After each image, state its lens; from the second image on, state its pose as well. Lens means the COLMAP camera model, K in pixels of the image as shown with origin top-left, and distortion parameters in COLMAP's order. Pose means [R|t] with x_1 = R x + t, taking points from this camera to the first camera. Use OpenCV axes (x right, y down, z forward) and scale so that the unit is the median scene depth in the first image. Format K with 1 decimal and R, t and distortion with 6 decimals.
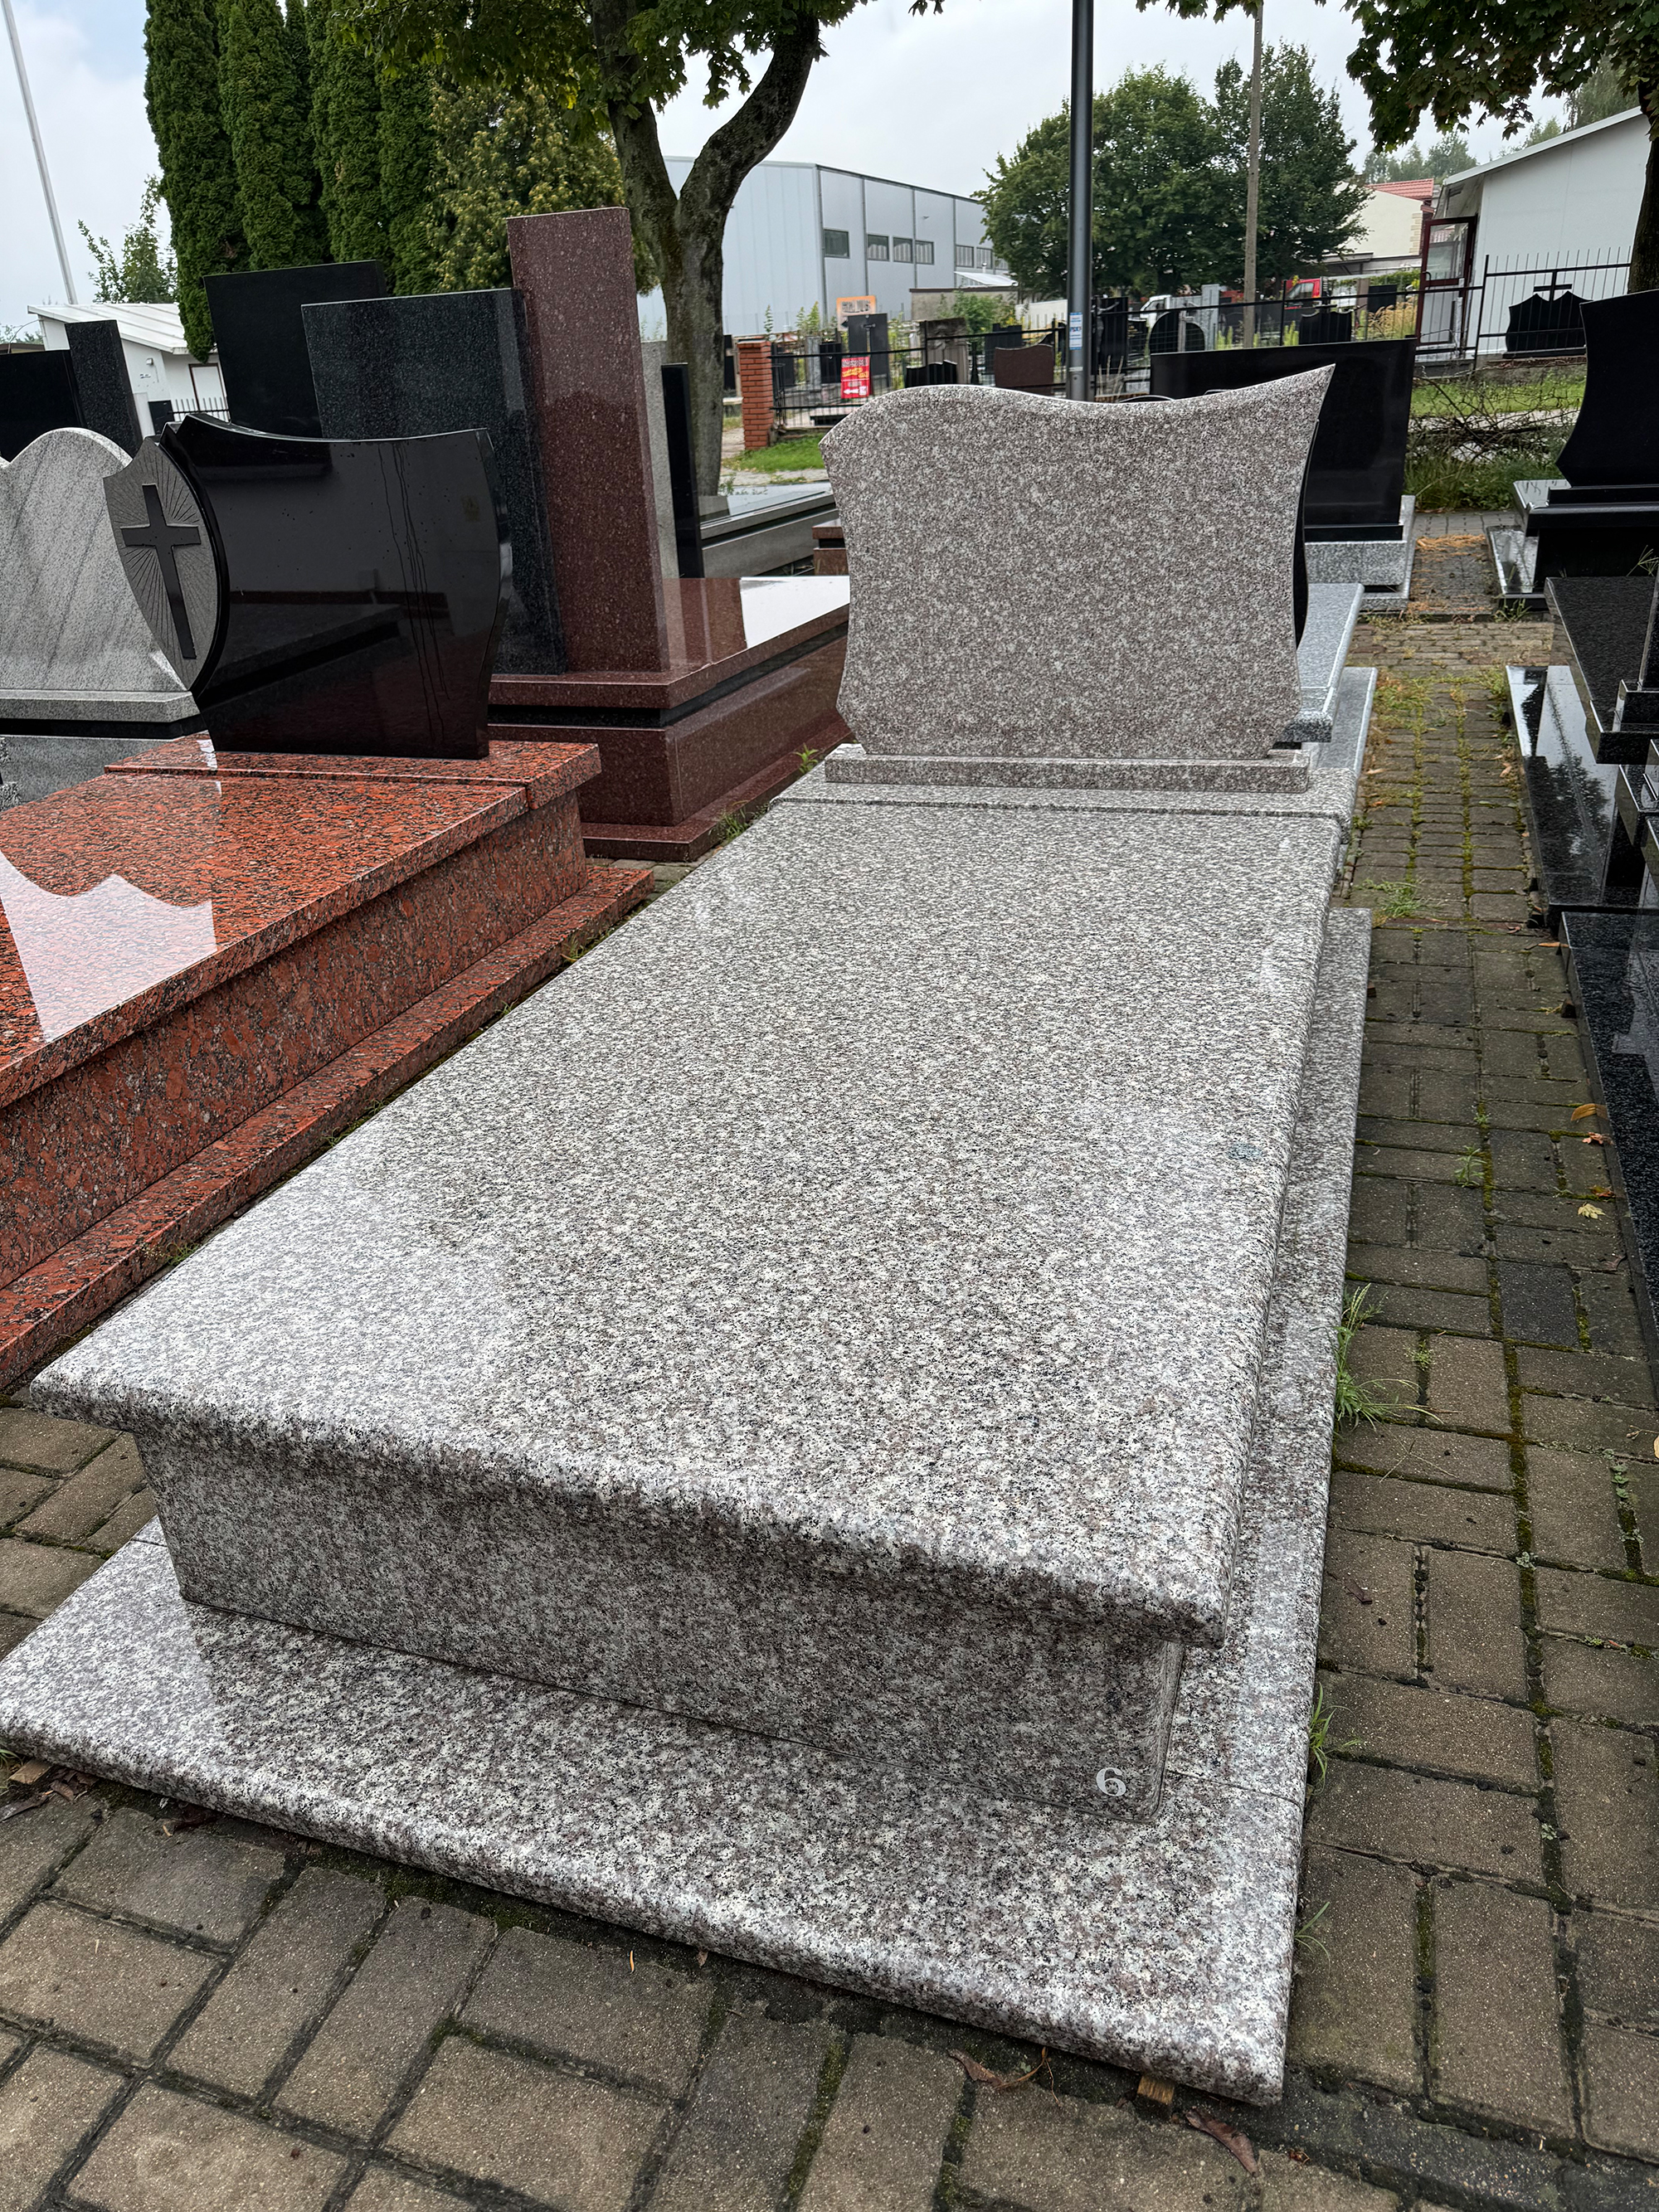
lens RADIAL K [[1578.7, 0, 820.2], [0, 1578.7, 1114.8], [0, 0, 1]] dist [0.029196, -0.023357]
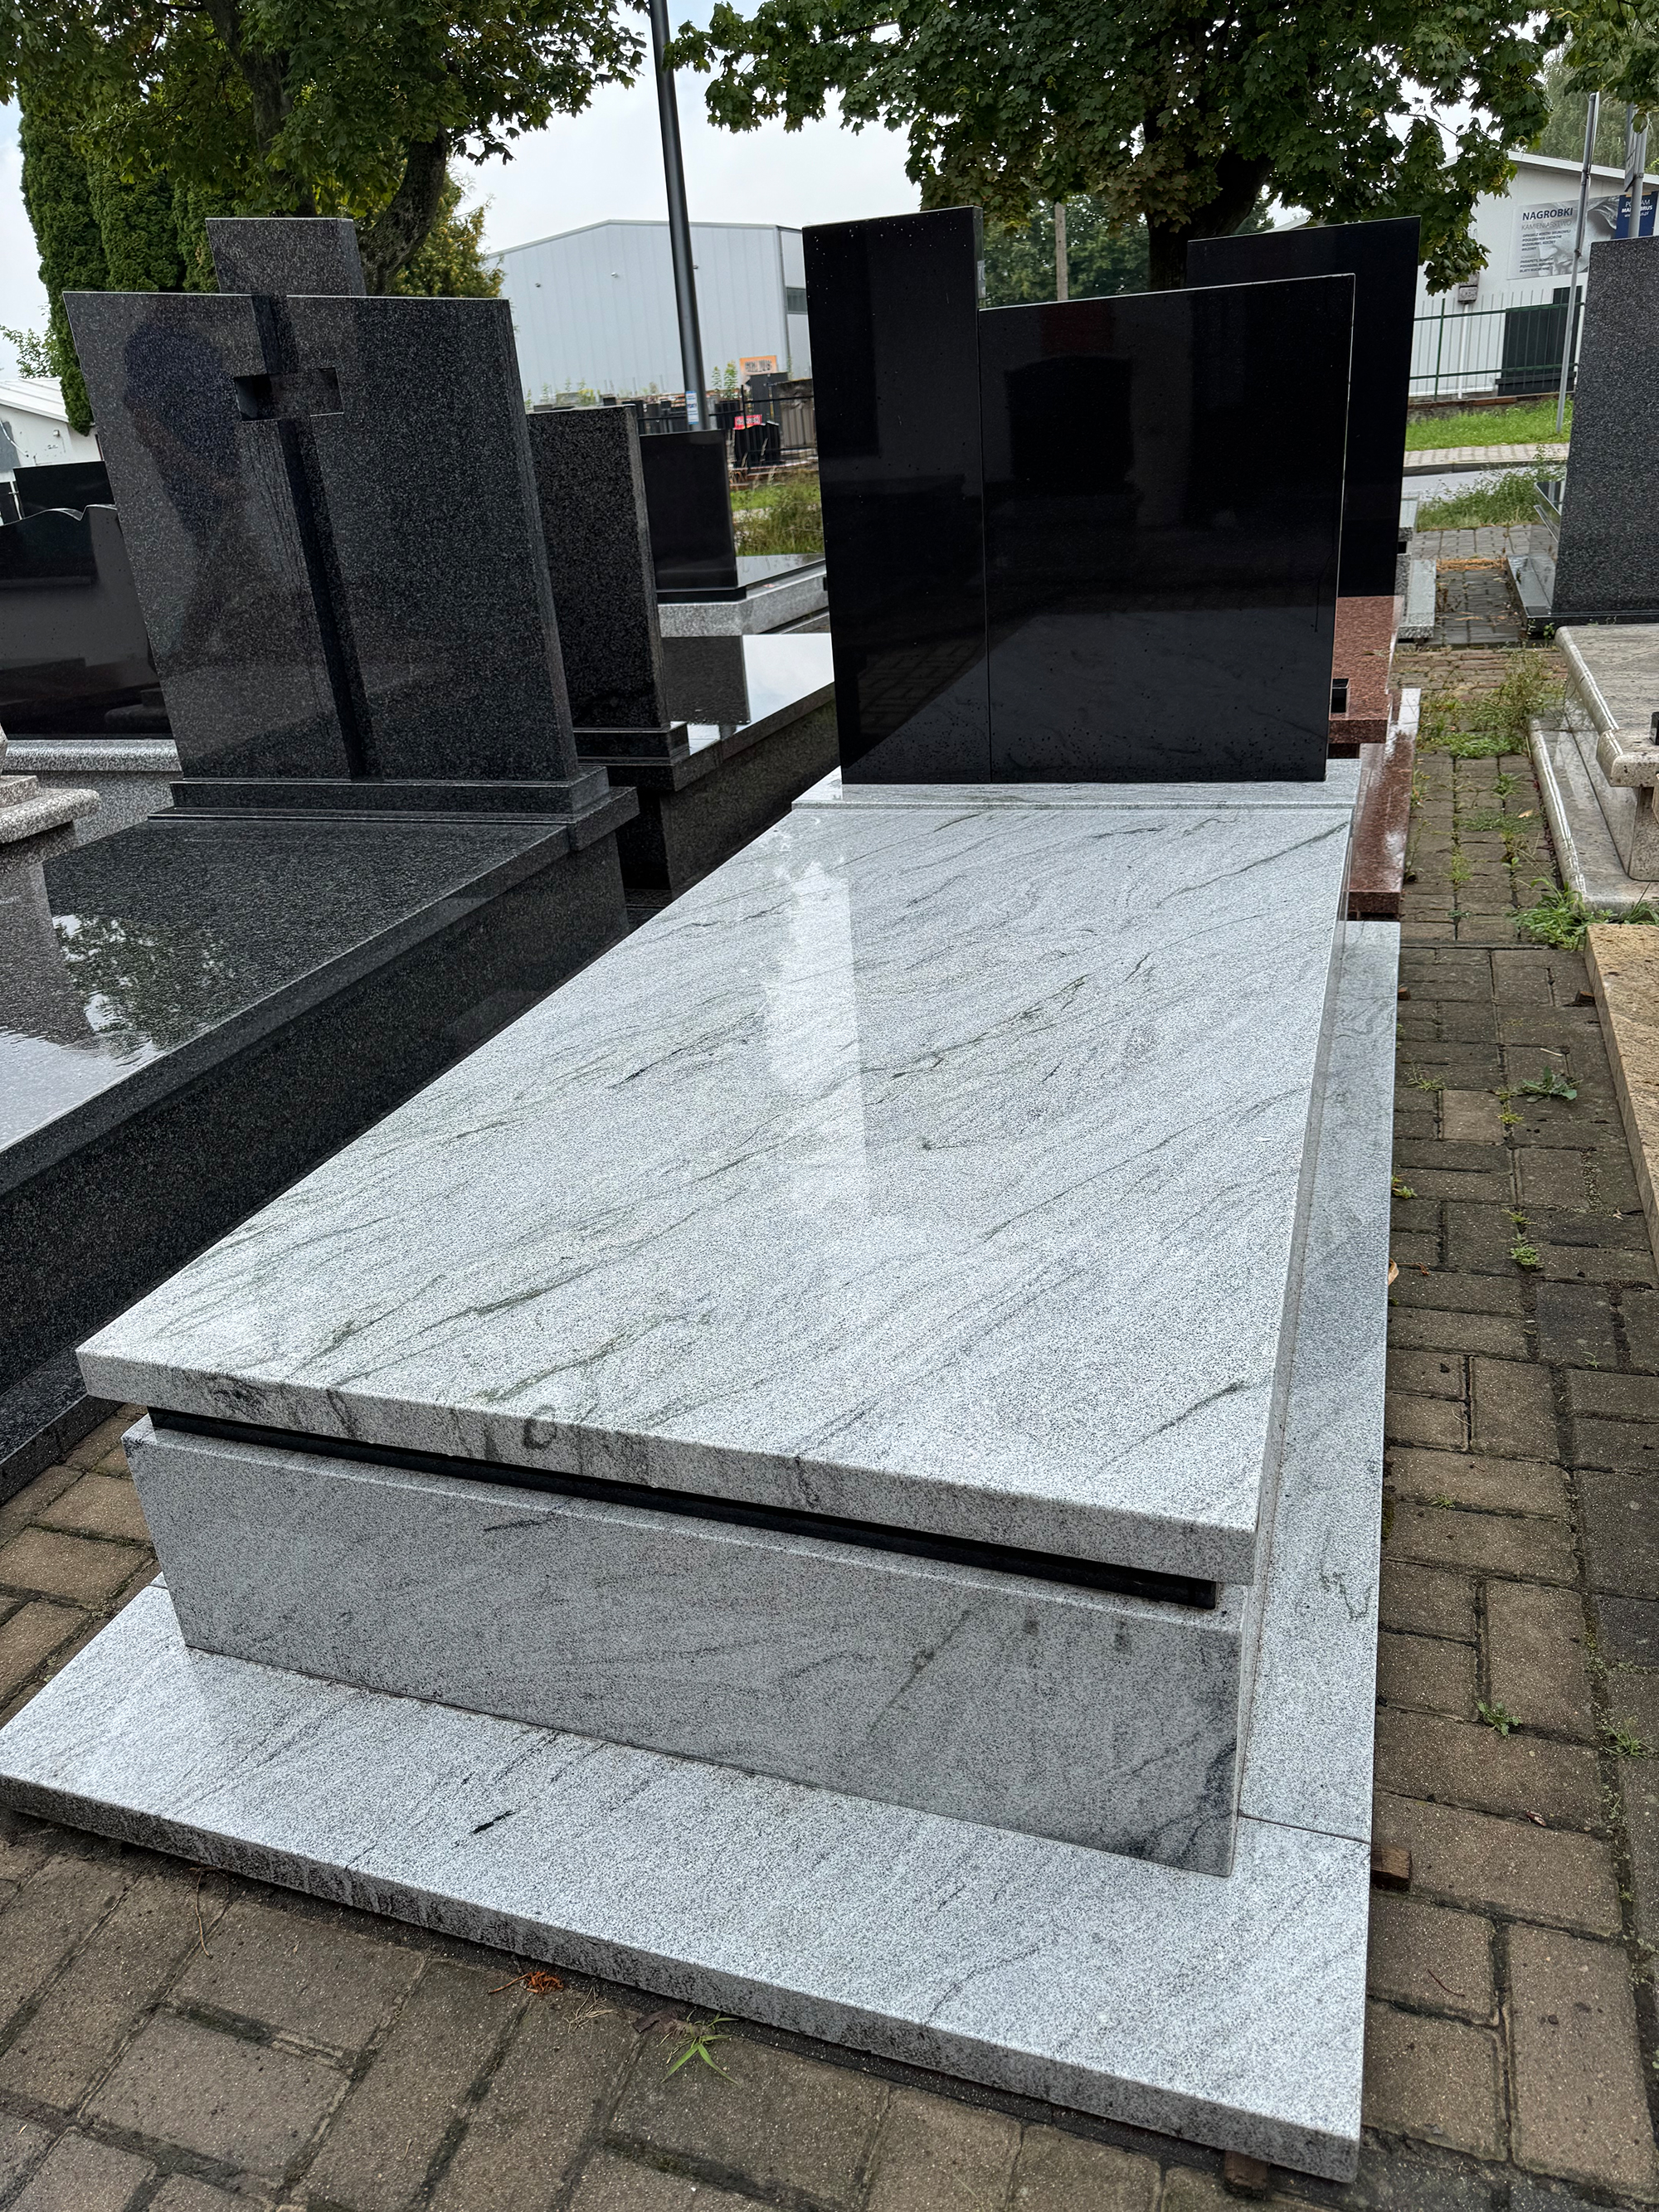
lens RADIAL K [[1578.7, 0, 831.5], [0, 1578.7, 1112.3], [0, 0, 1]] dist [0.029196, -0.023357]
pose [[0.999812, -0.009502, -0.016921, 0.142678], [0.009060, 0.999621, -0.025992, 0.014089], [0.017162, 0.025834, 0.999519, -0.047562]]
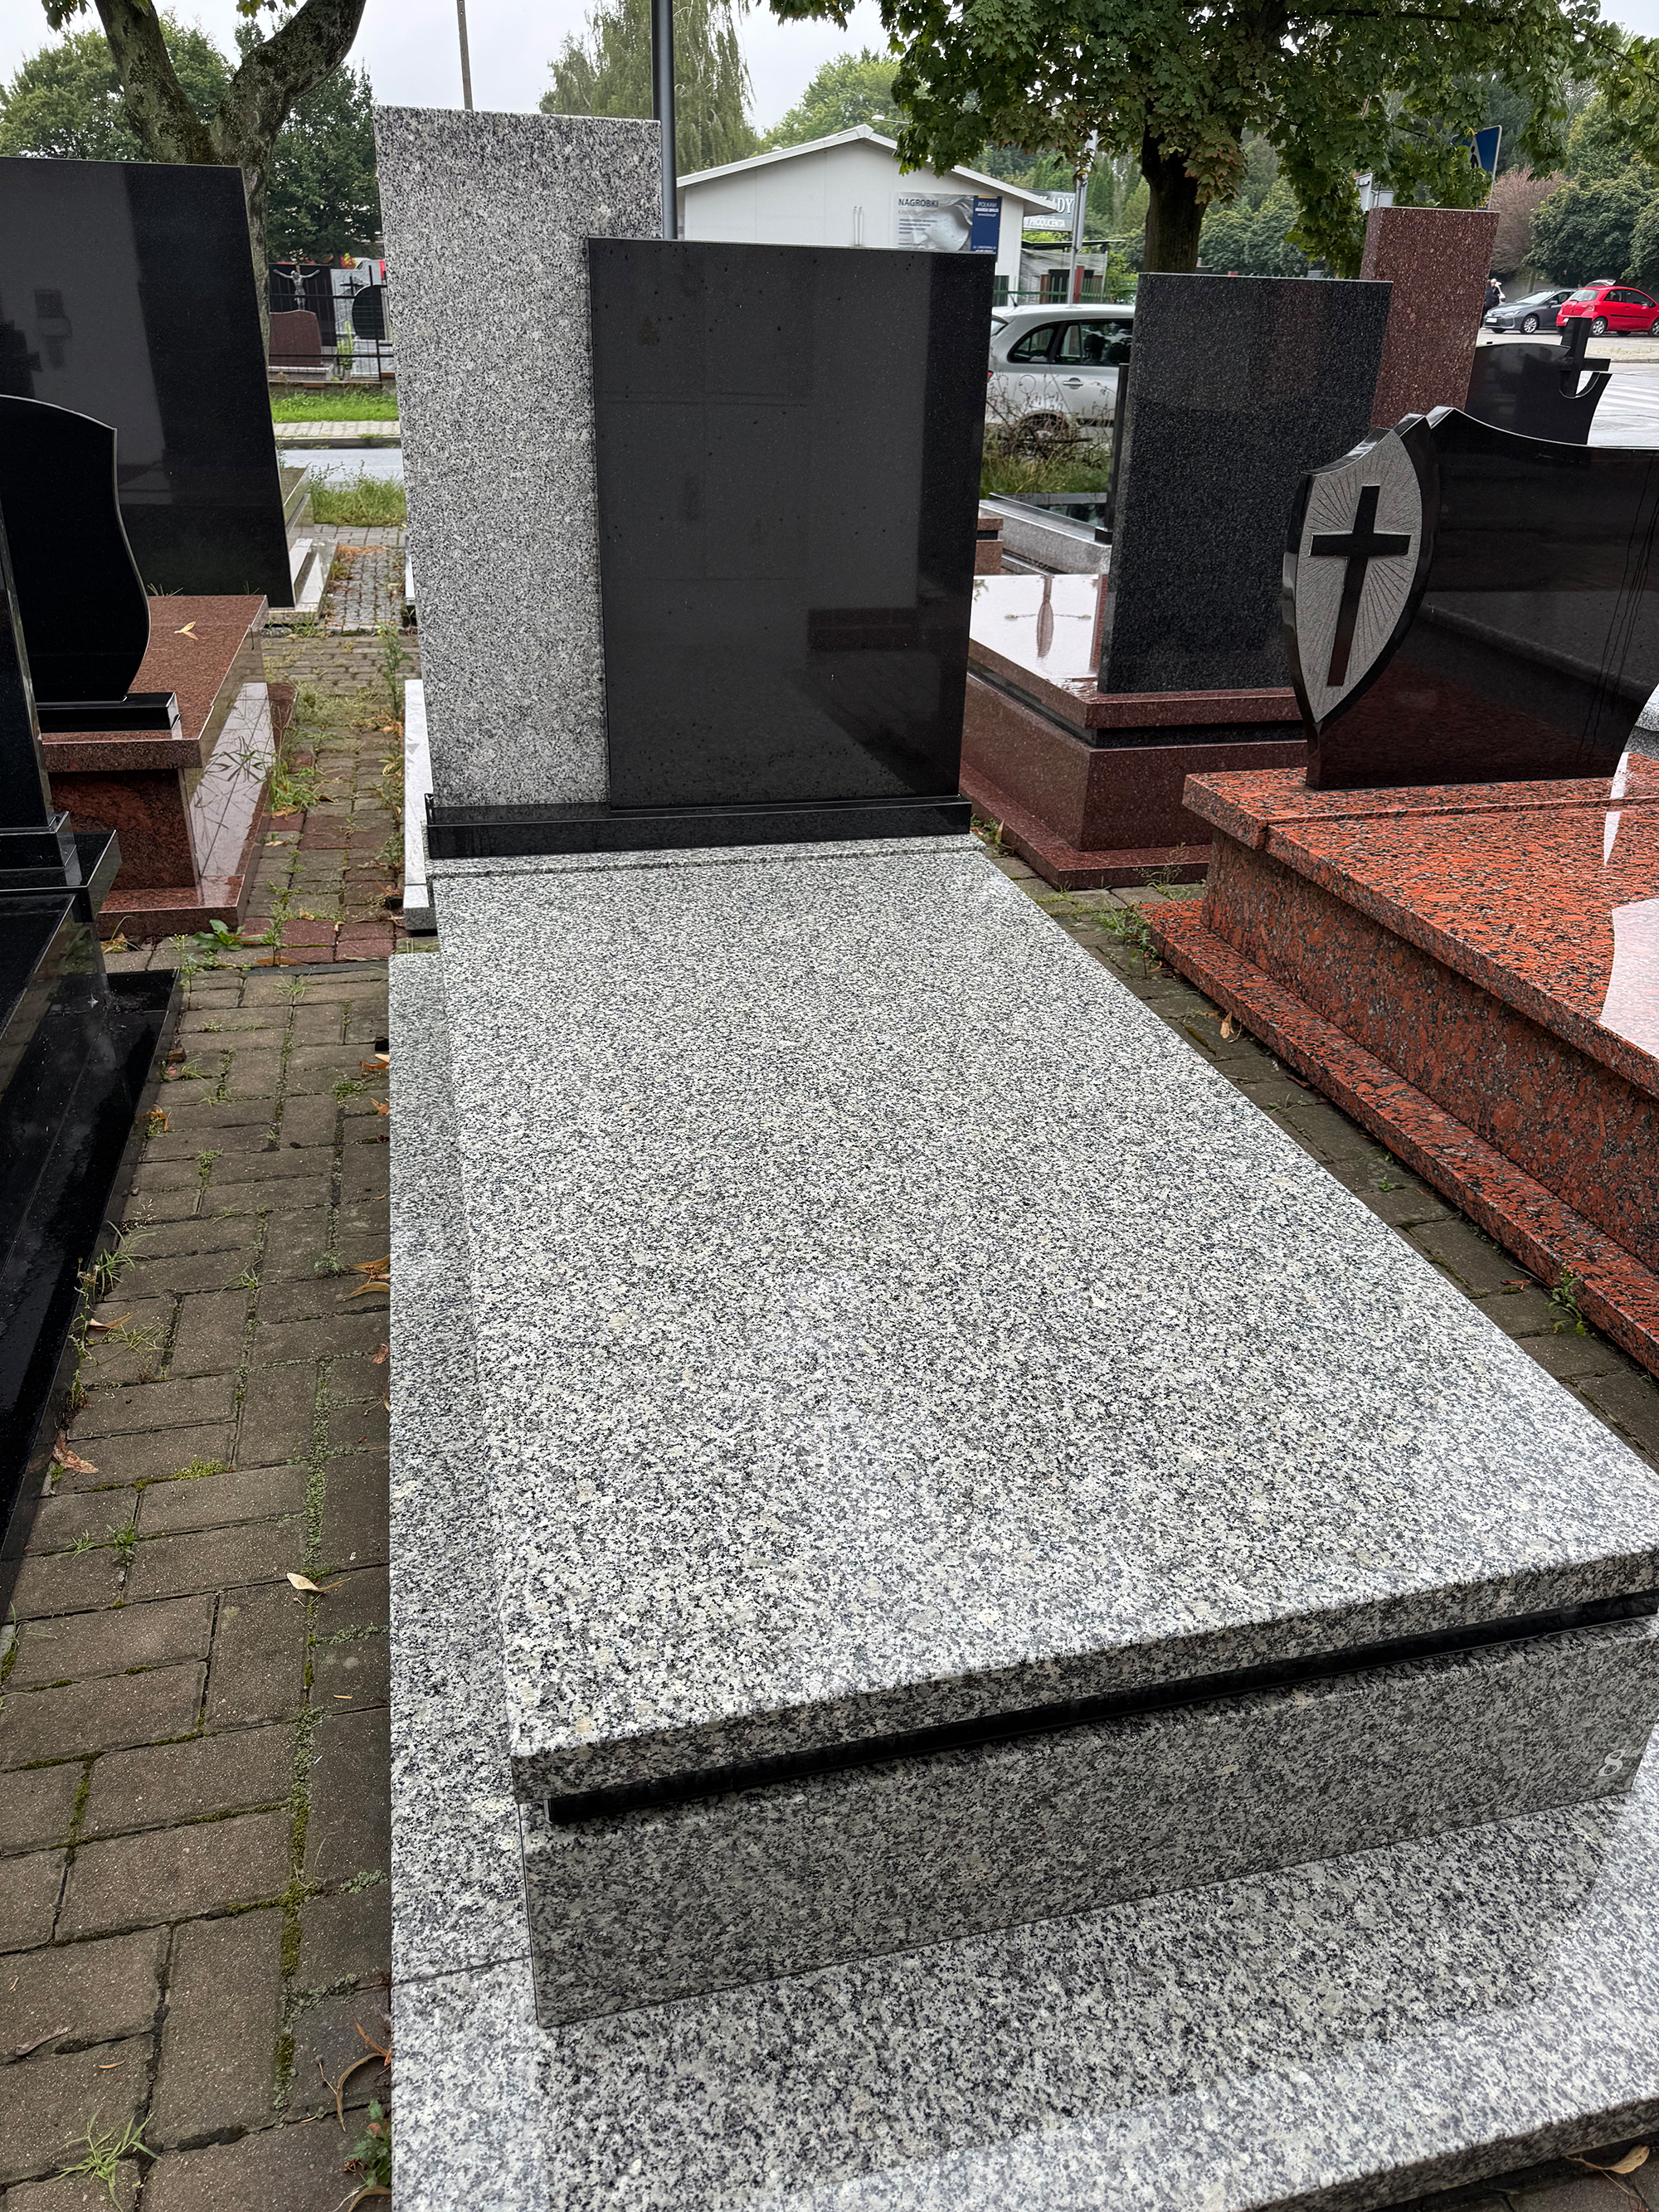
lens RADIAL K [[1578.7, 0, 824.7], [0, 1578.7, 1117.9], [0, 0, 1]] dist [0.029196, -0.023357]
pose [[0.847208, -0.166812, 0.504394, -0.169168], [0.160787, 0.985409, 0.055826, -0.022124], [-0.506346, 0.033803, 0.861667, 0.060283]]
